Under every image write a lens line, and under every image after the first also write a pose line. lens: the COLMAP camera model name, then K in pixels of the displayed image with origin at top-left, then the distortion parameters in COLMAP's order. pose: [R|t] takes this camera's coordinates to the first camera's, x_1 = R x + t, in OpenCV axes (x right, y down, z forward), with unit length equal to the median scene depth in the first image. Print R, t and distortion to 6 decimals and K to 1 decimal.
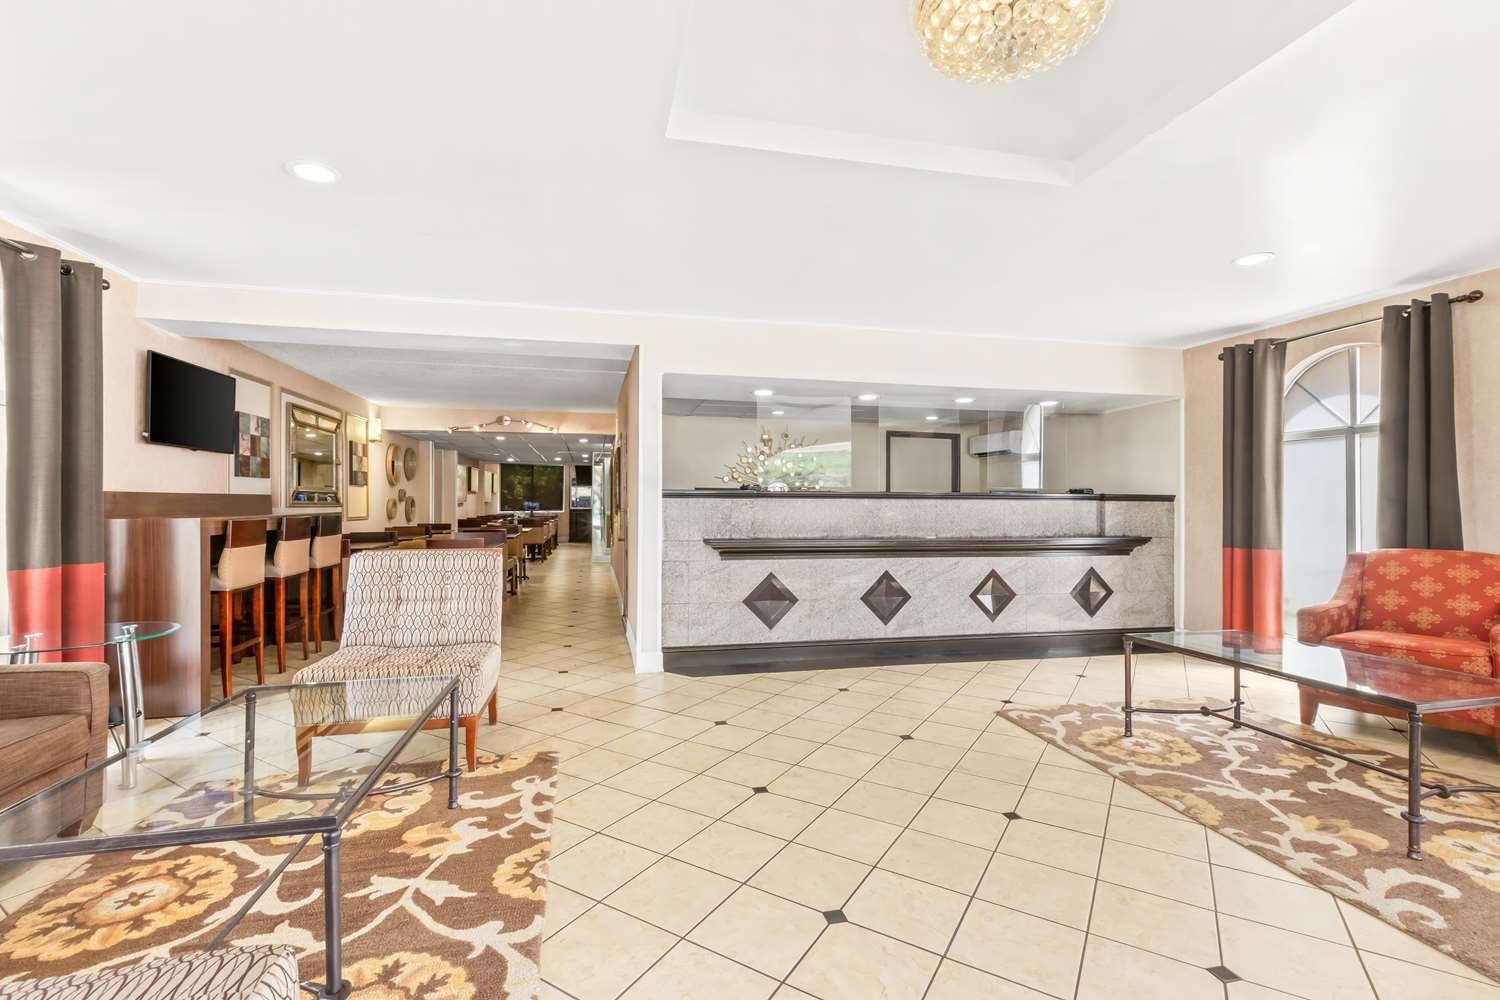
lens RADIAL K [[680.2, 0, 756.3], [0, 680.2, 497.4], [0, 0, 1]] dist [-0.000157, 0.000630]
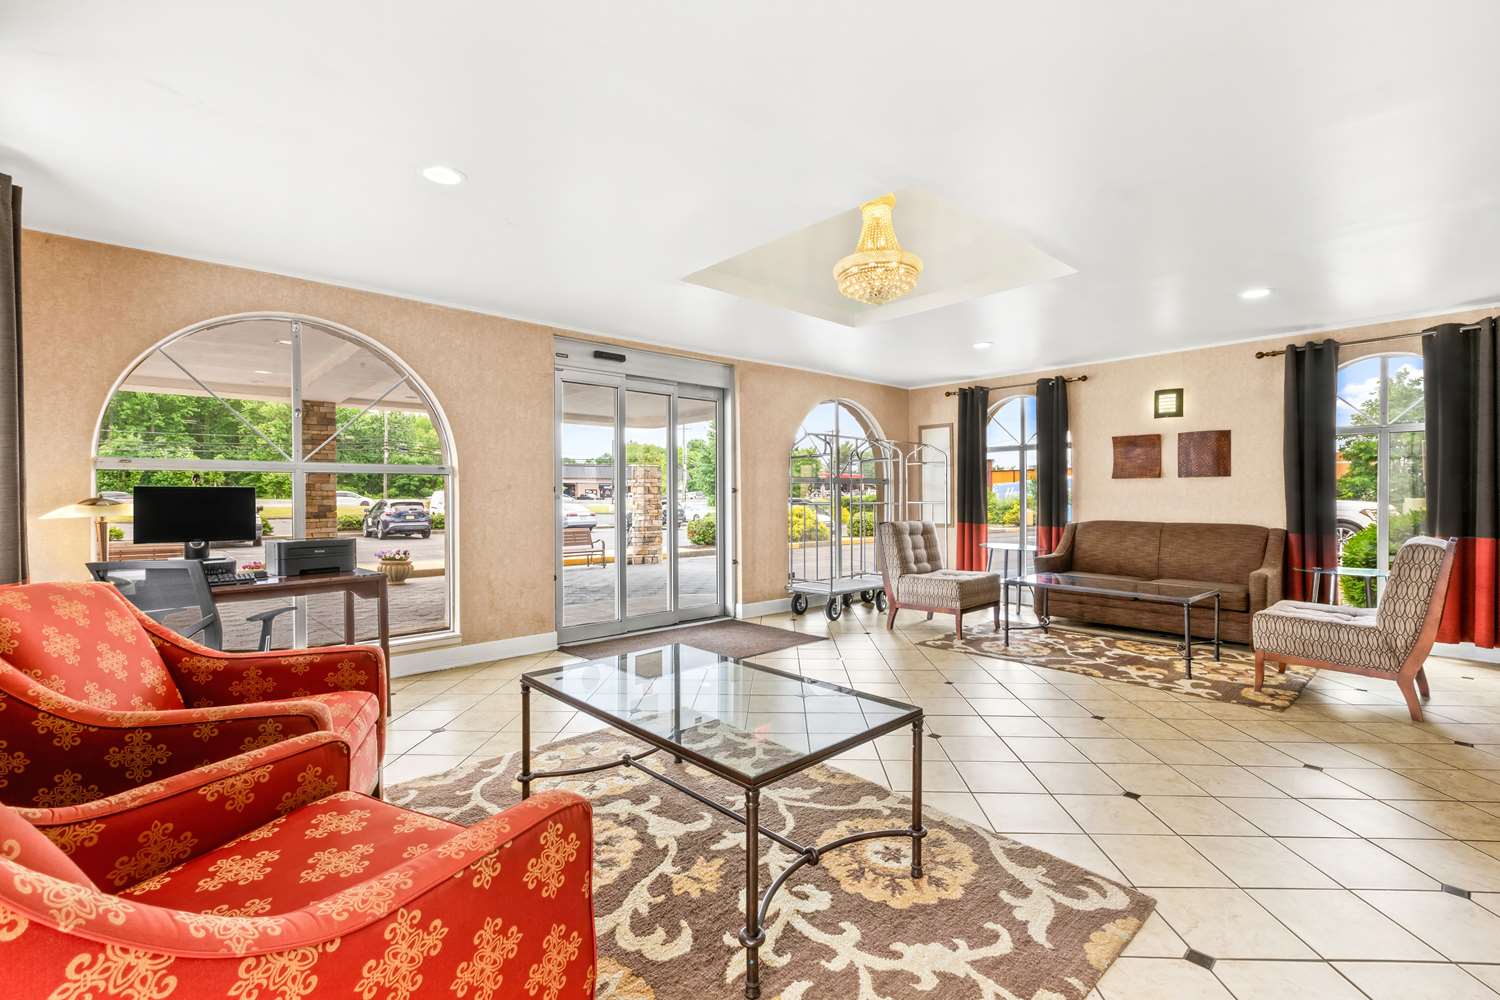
lens RADIAL K [[680.2, 0, 752.8], [0, 680.2, 498.1], [0, 0, 1]] dist [-0.000157, 0.000630]
pose [[-0.874958, 0.002753, -0.484191, 1.150221], [0.000952, 0.999992, 0.003966, 0.010728], [0.484198, 0.003009, -0.874953, 1.732318]]
